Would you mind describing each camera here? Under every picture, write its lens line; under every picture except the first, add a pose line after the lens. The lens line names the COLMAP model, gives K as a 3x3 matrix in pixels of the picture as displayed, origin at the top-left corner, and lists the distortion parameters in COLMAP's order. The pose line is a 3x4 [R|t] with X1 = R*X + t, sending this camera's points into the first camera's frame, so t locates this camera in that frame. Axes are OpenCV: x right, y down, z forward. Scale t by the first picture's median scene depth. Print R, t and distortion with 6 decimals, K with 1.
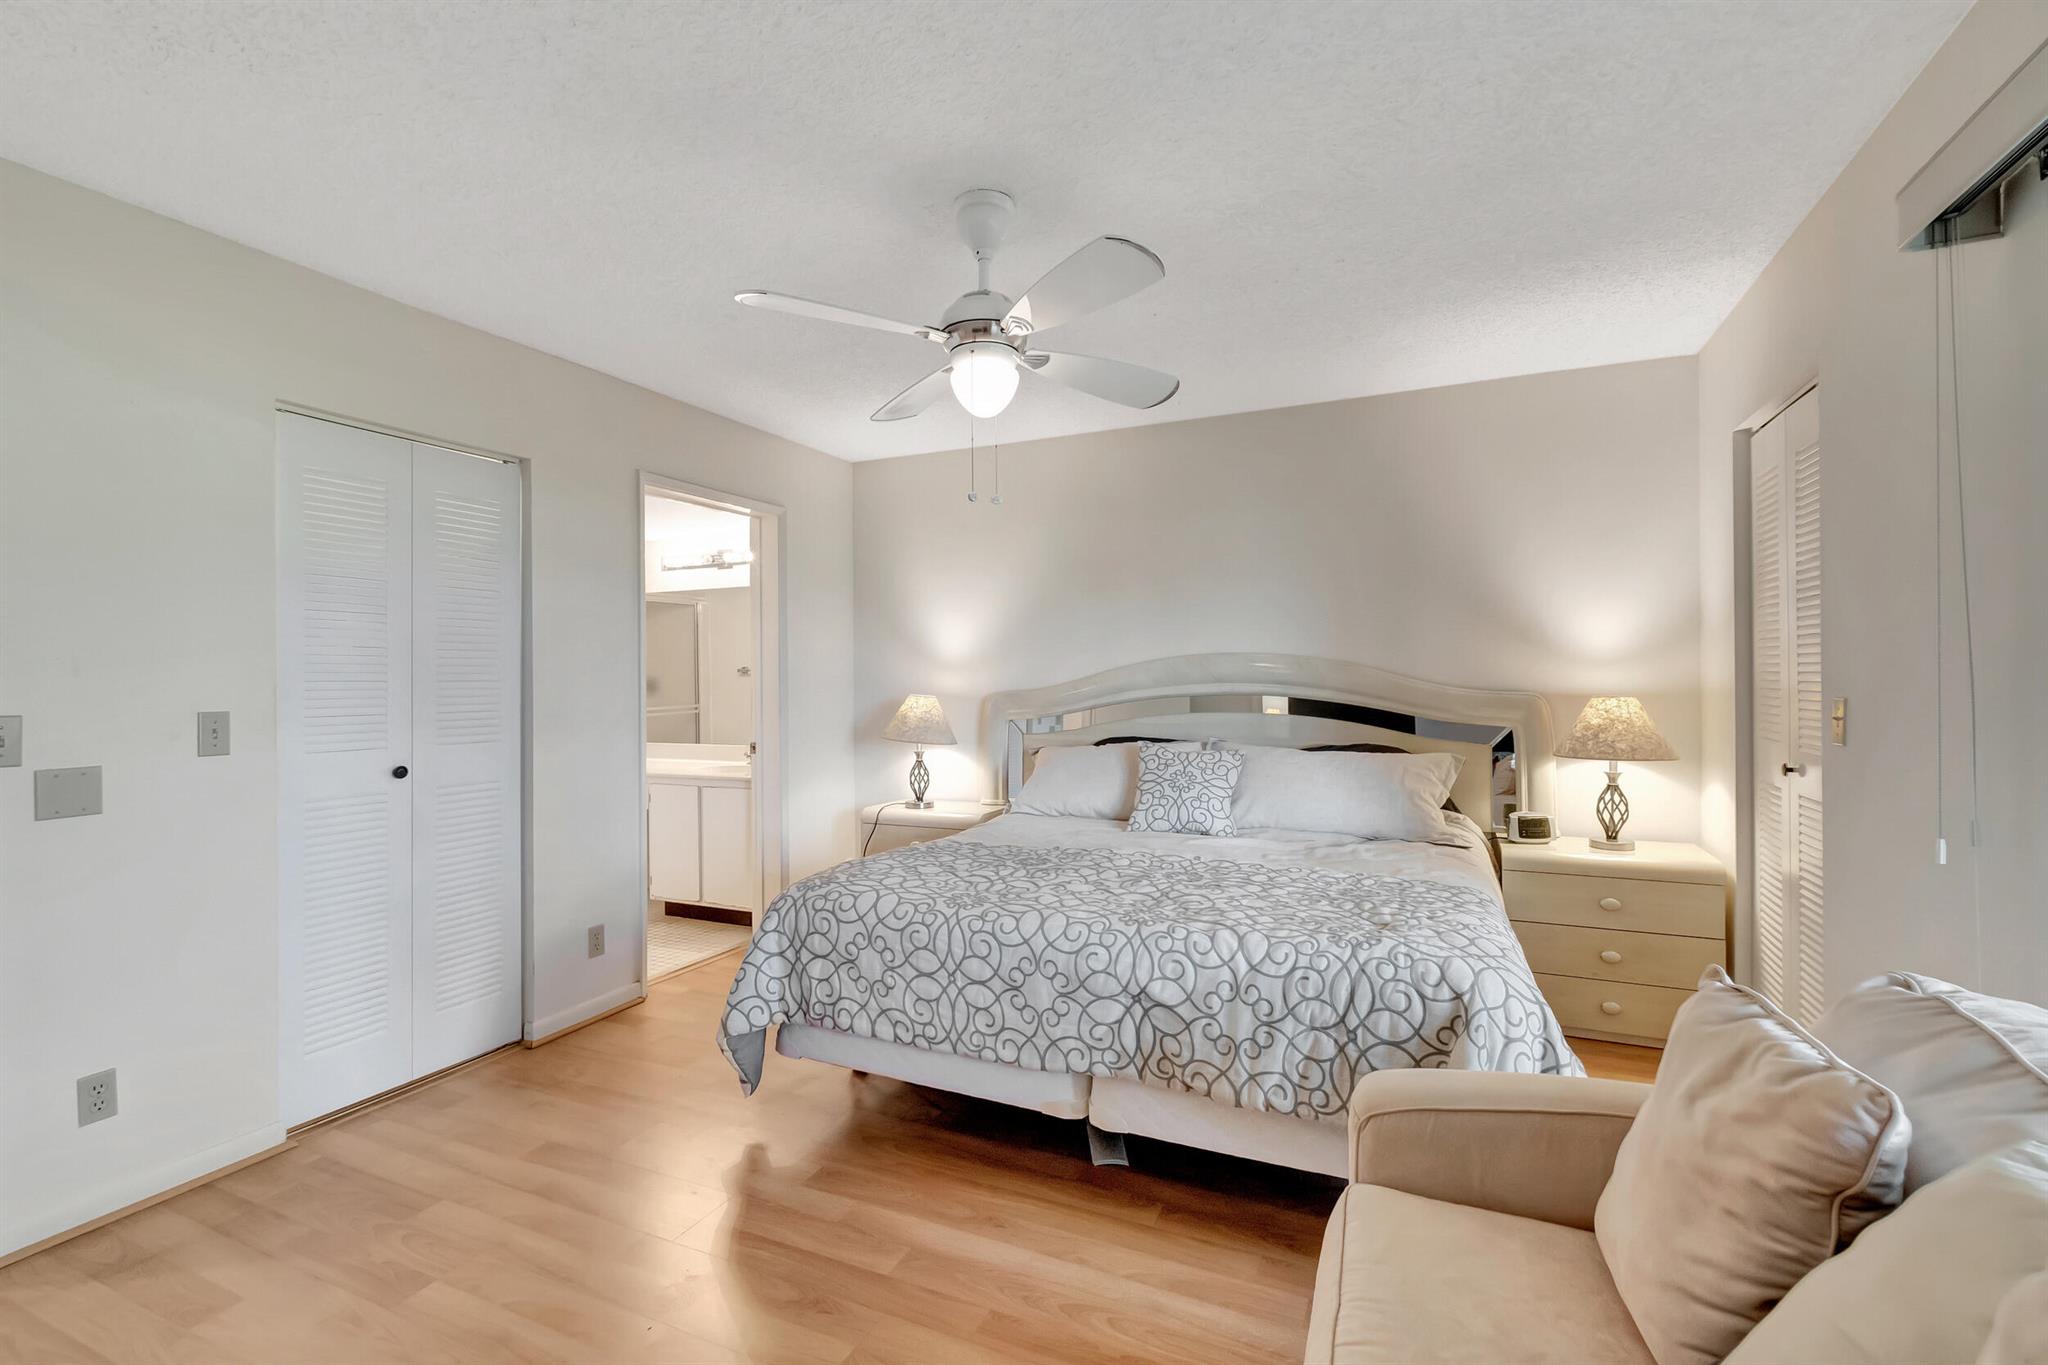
lens RADIAL K [[912.2, 0, 1006.1], [0, 912.2, 681.1], [0, 0, 1]] dist [0.001922, 0.000242]
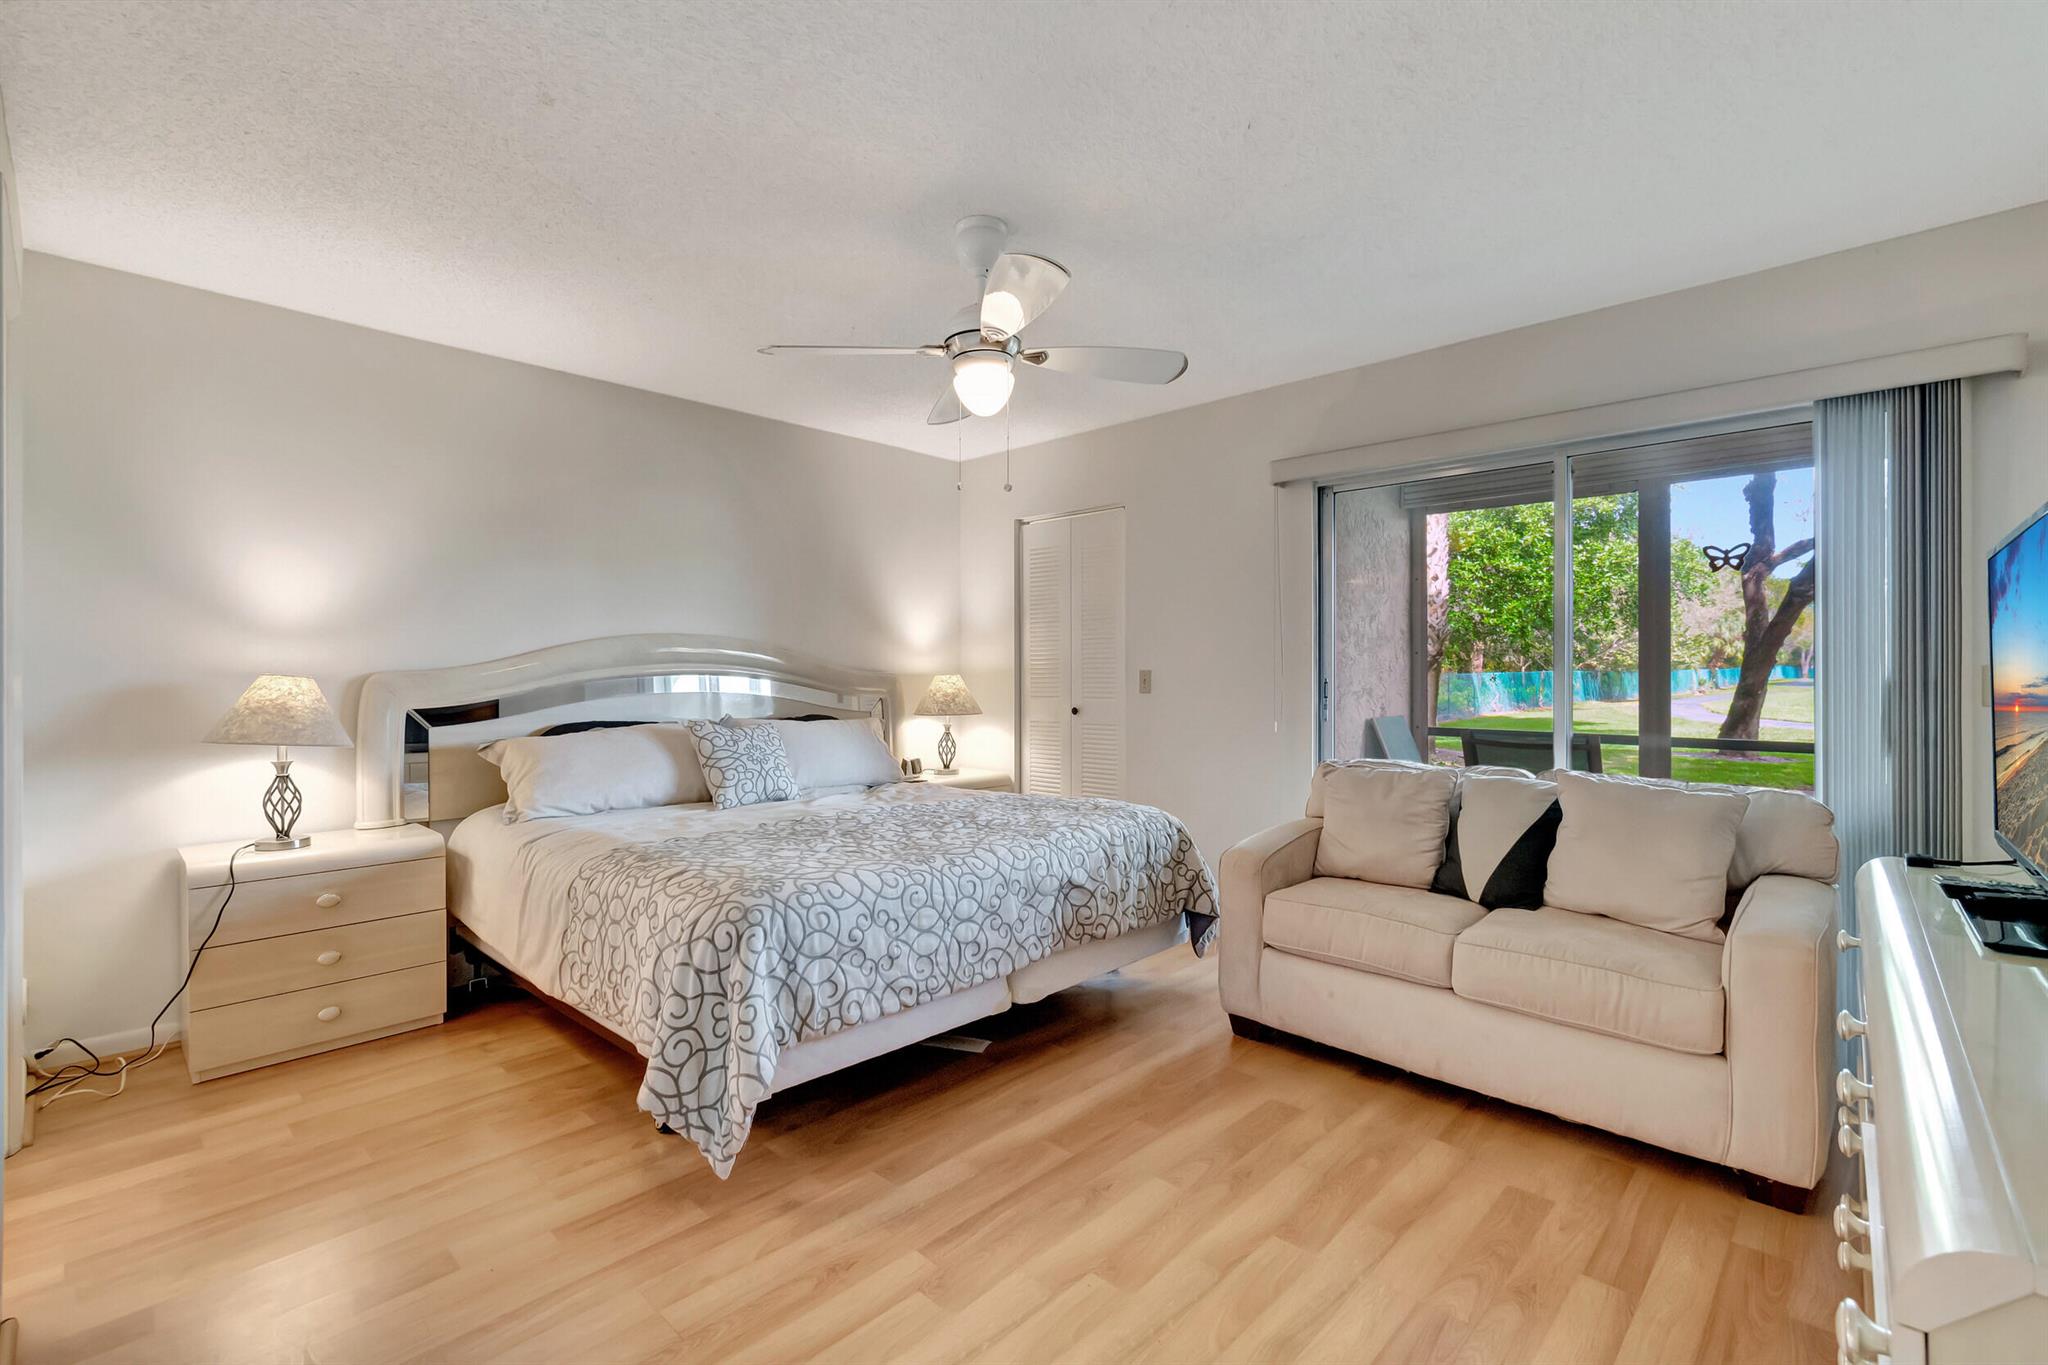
lens RADIAL K [[912.2, 0, 1006.1], [0, 912.2, 681.1], [0, 0, 1]] dist [0.001922, 0.000242]
pose [[0.324503, -0.000270, 0.945885, -1.036966], [0.000482, 1.000000, 0.000121, 0.038681], [-0.945885, 0.000416, 0.324503, 0.579086]]
